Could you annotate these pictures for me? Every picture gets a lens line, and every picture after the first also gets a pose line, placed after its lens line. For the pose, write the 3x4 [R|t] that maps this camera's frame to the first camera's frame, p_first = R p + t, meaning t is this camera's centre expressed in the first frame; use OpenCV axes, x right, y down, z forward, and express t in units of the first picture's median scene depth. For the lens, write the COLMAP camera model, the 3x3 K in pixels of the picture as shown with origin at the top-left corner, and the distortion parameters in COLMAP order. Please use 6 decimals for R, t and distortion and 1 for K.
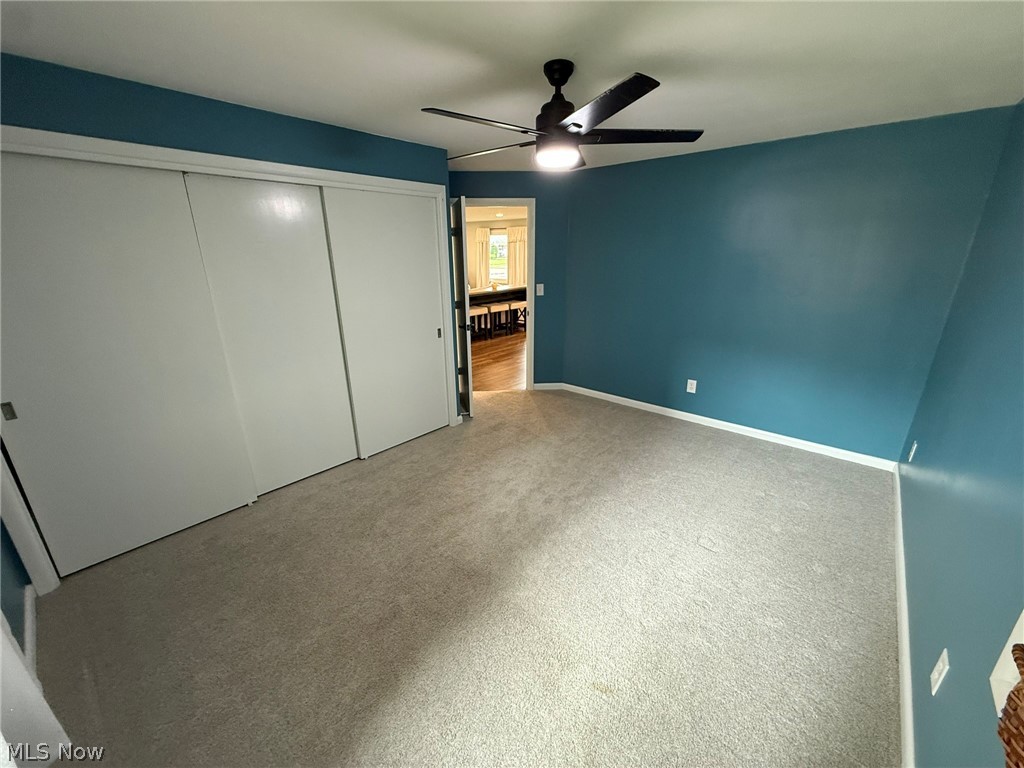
lens RADIAL K [[406.5, 0, 508.7], [0, 406.5, 388.1], [0, 0, 1]] dist [-0.003927, 0.000702]
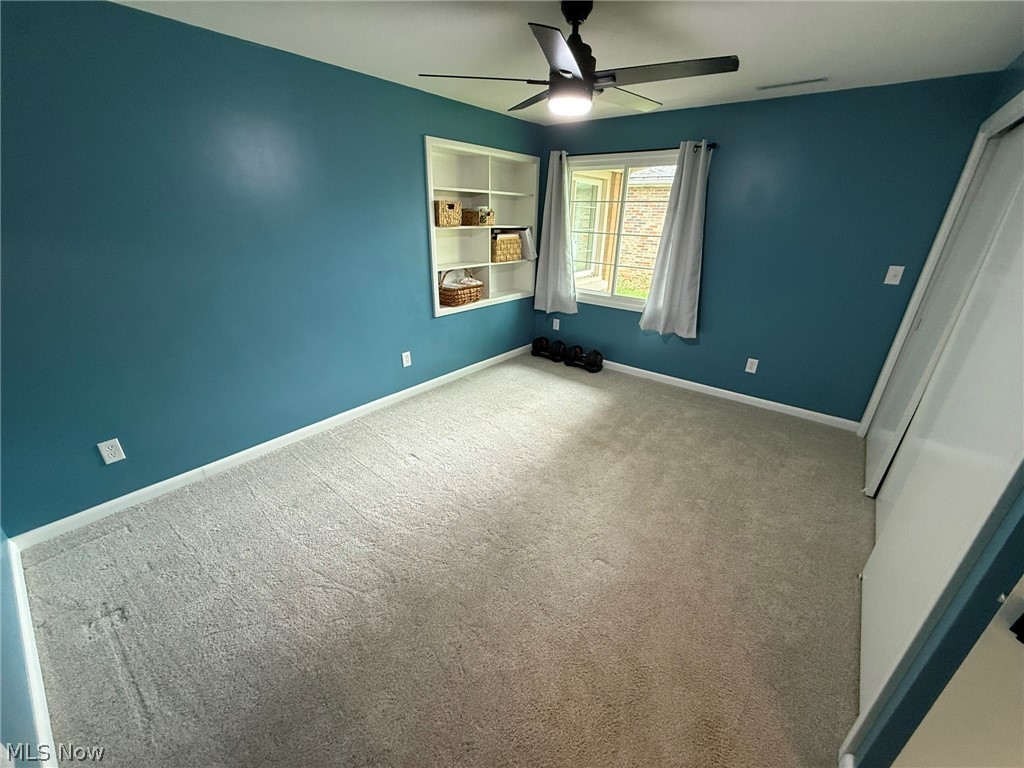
lens RADIAL K [[406.5, 0, 510.7], [0, 406.5, 386.7], [0, 0, 1]] dist [-0.003927, 0.000702]
pose [[-0.999219, 0.001657, -0.039482, 0.157096], [-0.025161, 0.743747, 0.667988, -0.373001], [0.030471, 0.668459, -0.743124, 1.133697]]
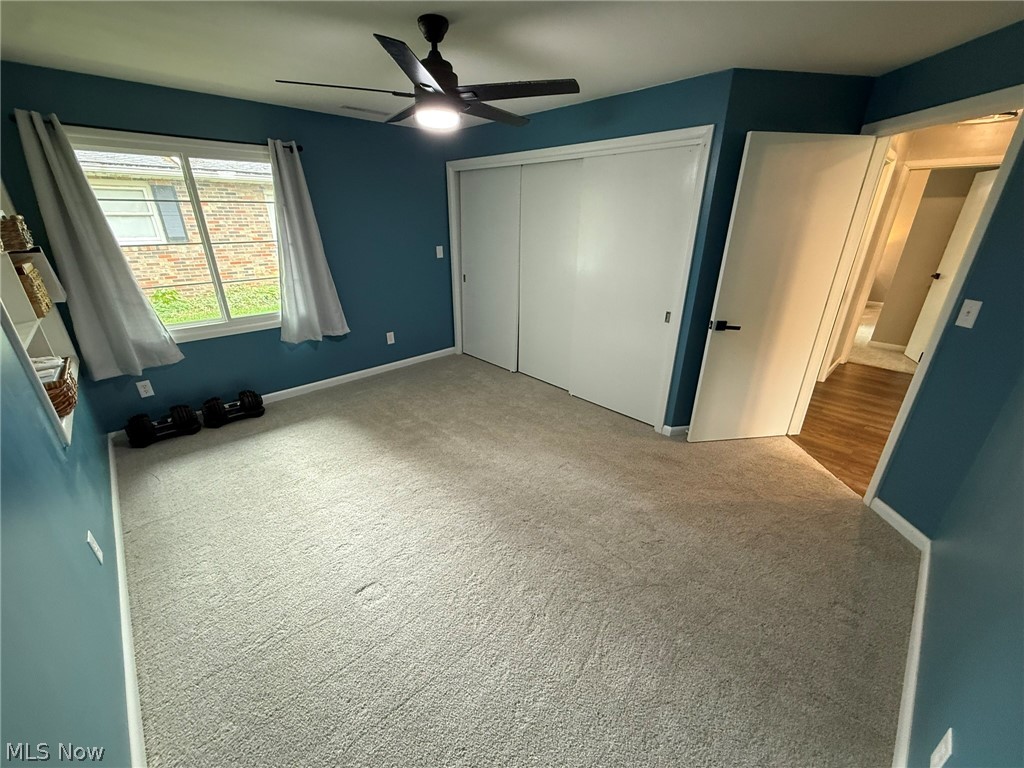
lens RADIAL K [[406.5, 0, 513.0], [0, 406.5, 385.9], [0, 0, 1]] dist [-0.003927, 0.000702]
pose [[-0.085217, 0.393177, -0.915505, 0.669532], [-0.324520, 0.857791, 0.398598, -0.242436], [0.942032, 0.331067, 0.054496, 0.703511]]
